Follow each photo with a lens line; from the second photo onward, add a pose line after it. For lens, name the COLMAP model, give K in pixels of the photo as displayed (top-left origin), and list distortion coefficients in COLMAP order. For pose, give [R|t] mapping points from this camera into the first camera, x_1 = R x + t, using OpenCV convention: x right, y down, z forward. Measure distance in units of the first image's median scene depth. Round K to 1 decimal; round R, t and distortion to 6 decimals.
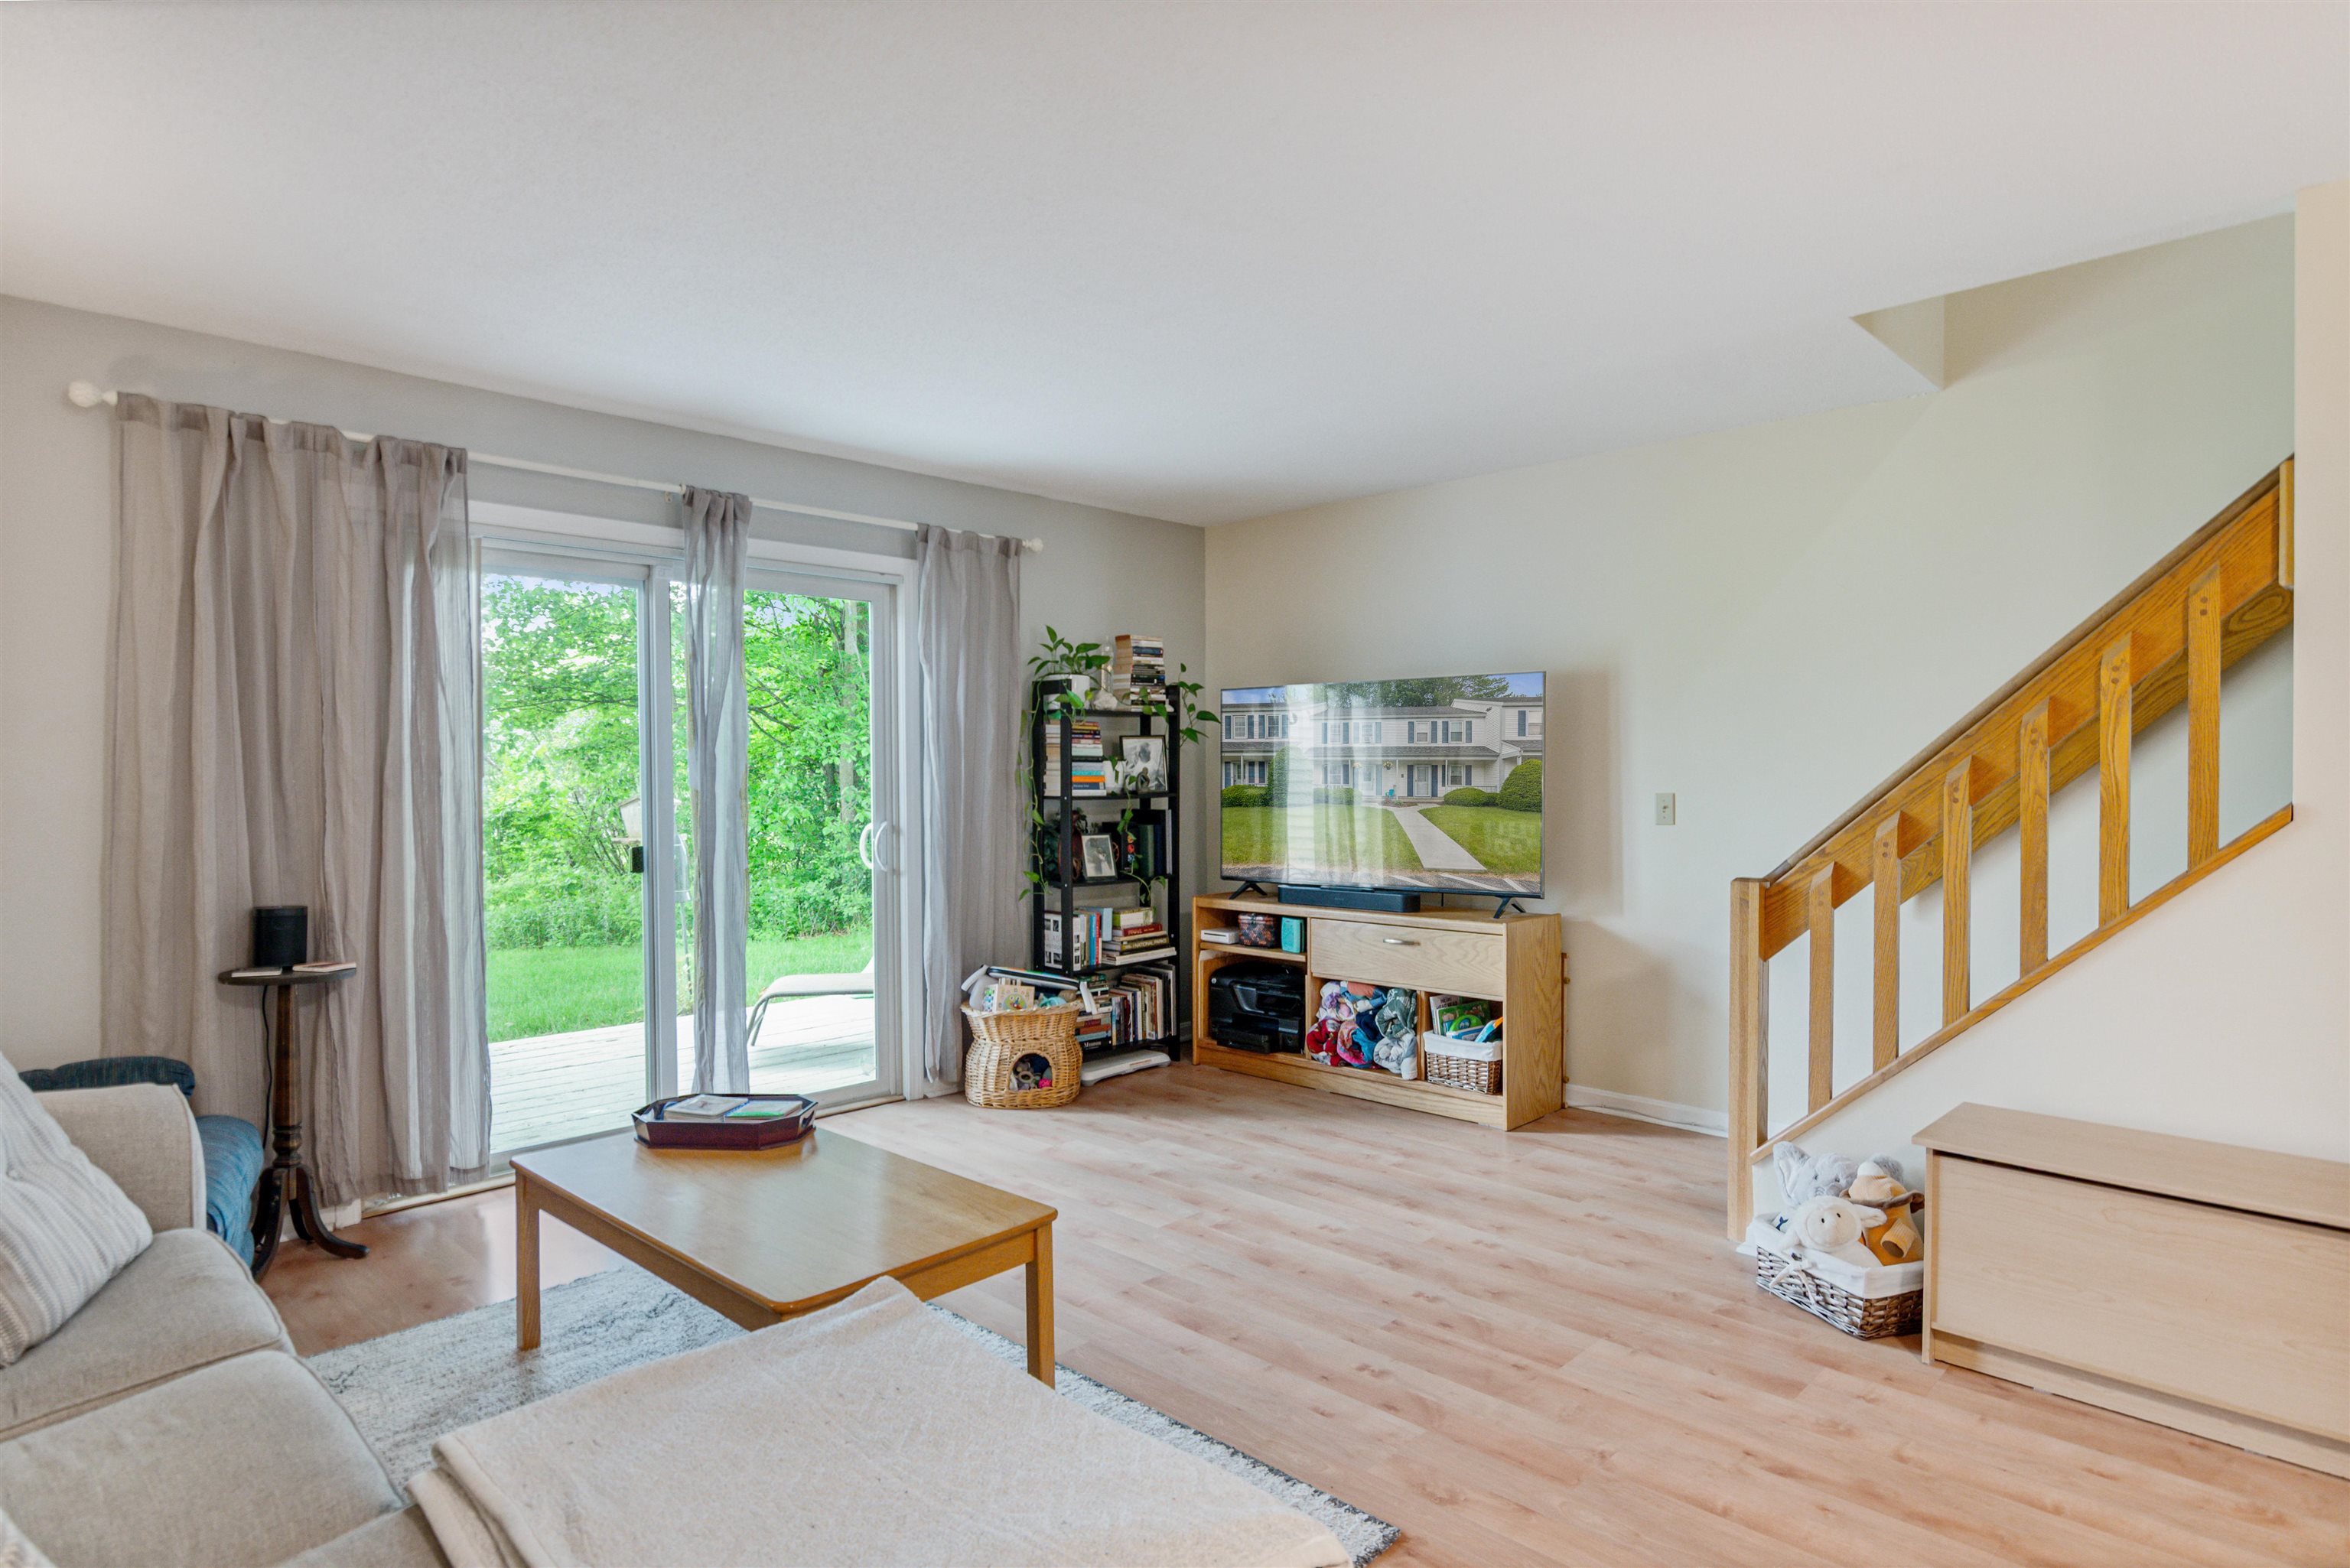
lens RADIAL K [[1264.0, 0, 1173.4], [0, 1264.0, 790.4], [0, 0, 1]] dist [-0.007111, 0.001878]
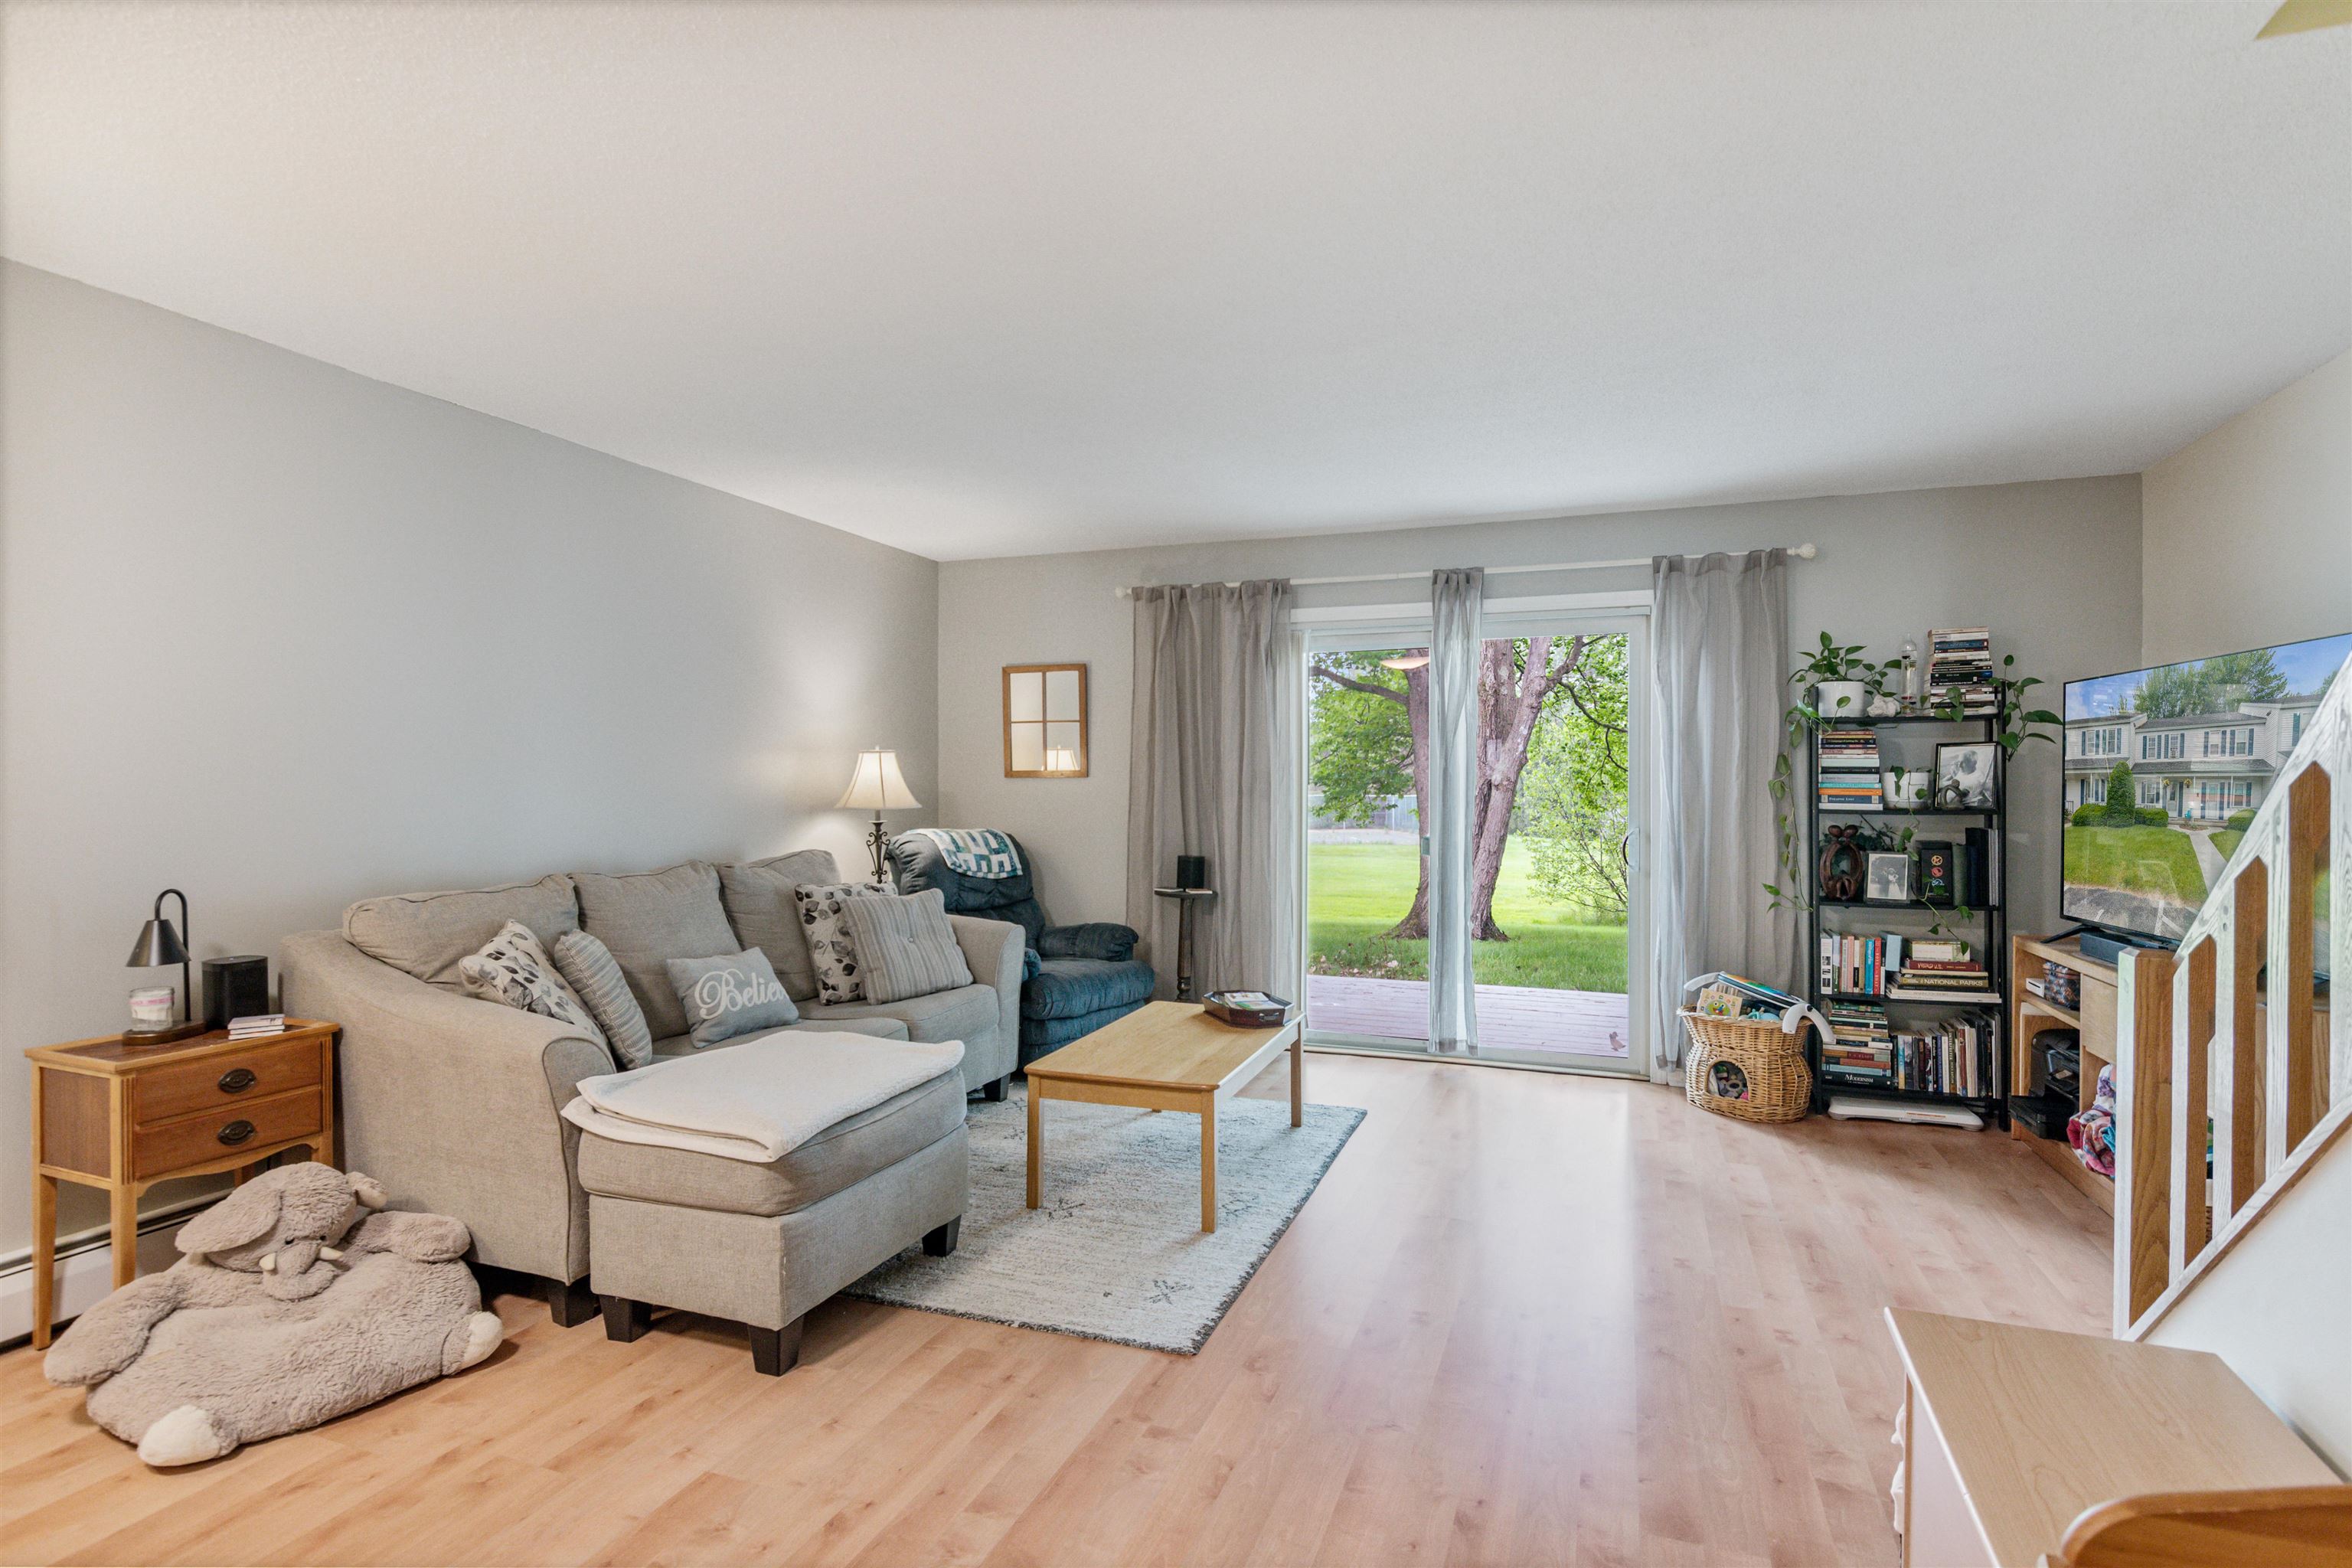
lens RADIAL K [[1193.8, 0, 1167.5], [0, 1193.8, 781.2], [0, 0, 1]] dist [-0.000778, -0.004547]
pose [[0.399269, 0.003883, -0.916826, 0.596934], [-0.018060, 0.999830, -0.003630, -0.005082], [0.916656, 0.018007, 0.399271, 0.208401]]
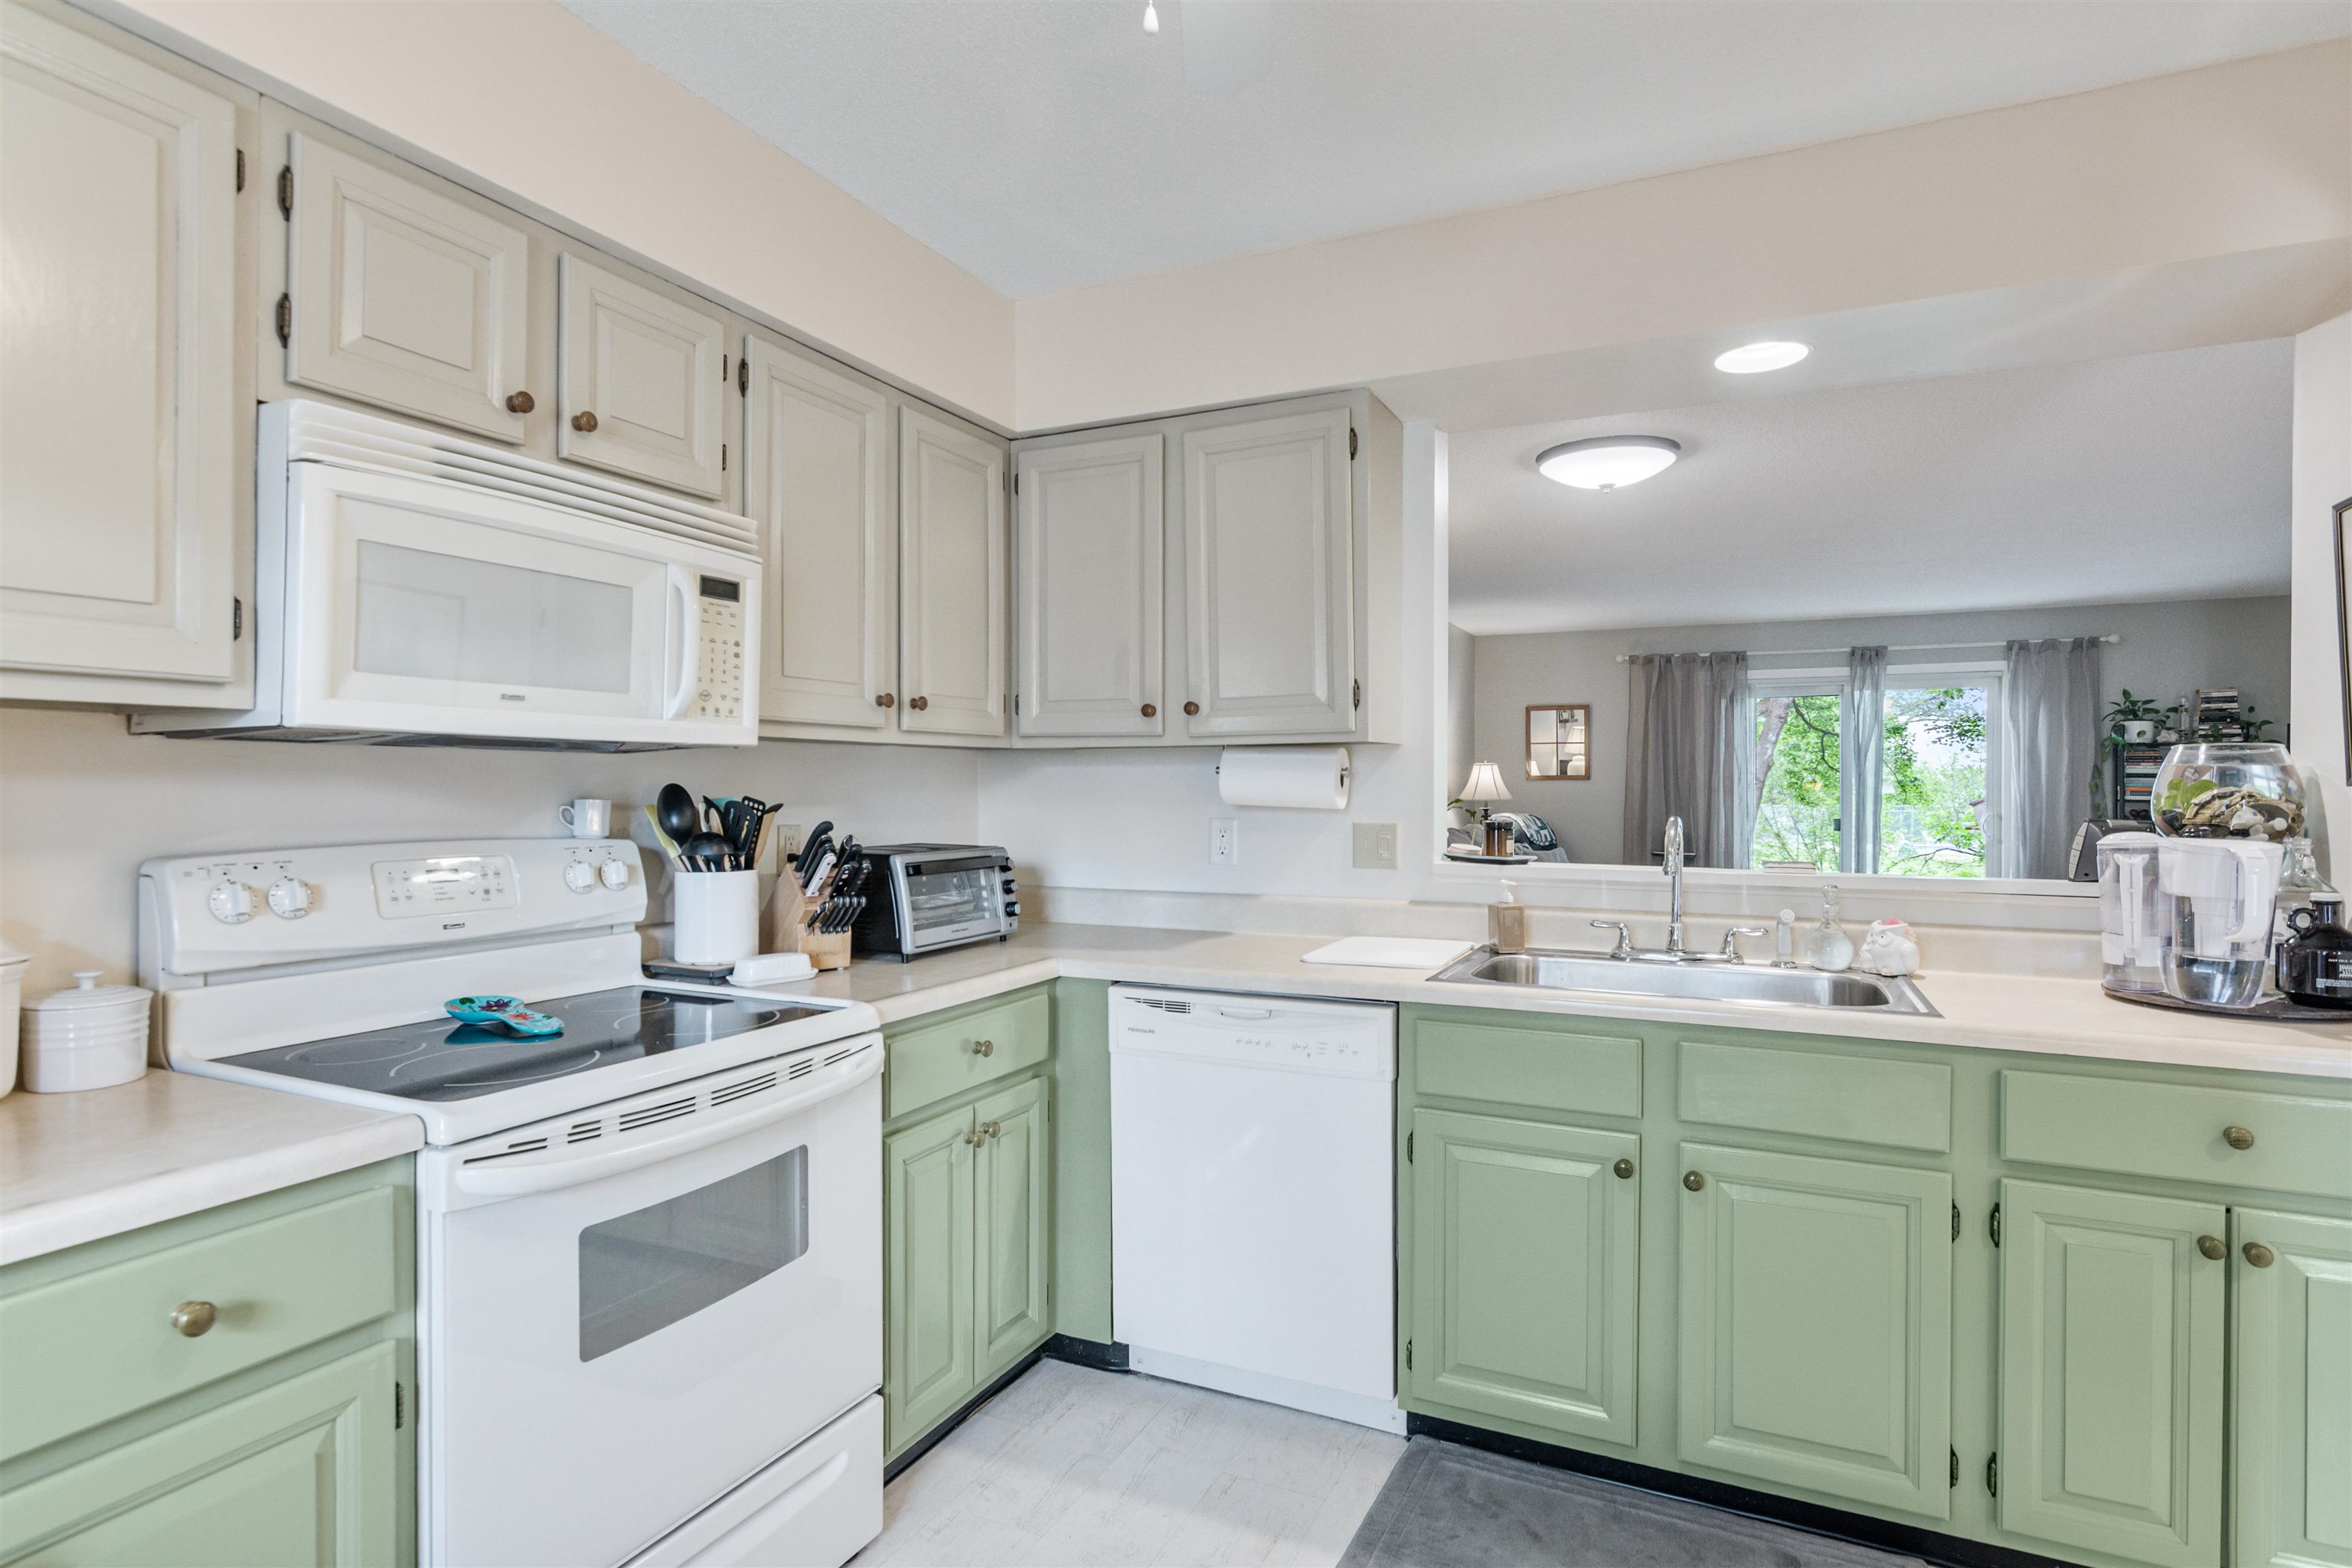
lens RADIAL K [[1193.8, 0, 1173.5], [0, 1193.8, 789.6], [0, 0, 1]] dist [-0.000778, -0.004547]
pose [[0.315534, 0.010463, -0.948856, 1.025284], [-0.016717, 0.999845, 0.005467, 0.004202], [0.948767, 0.014137, 0.315660, -0.624127]]
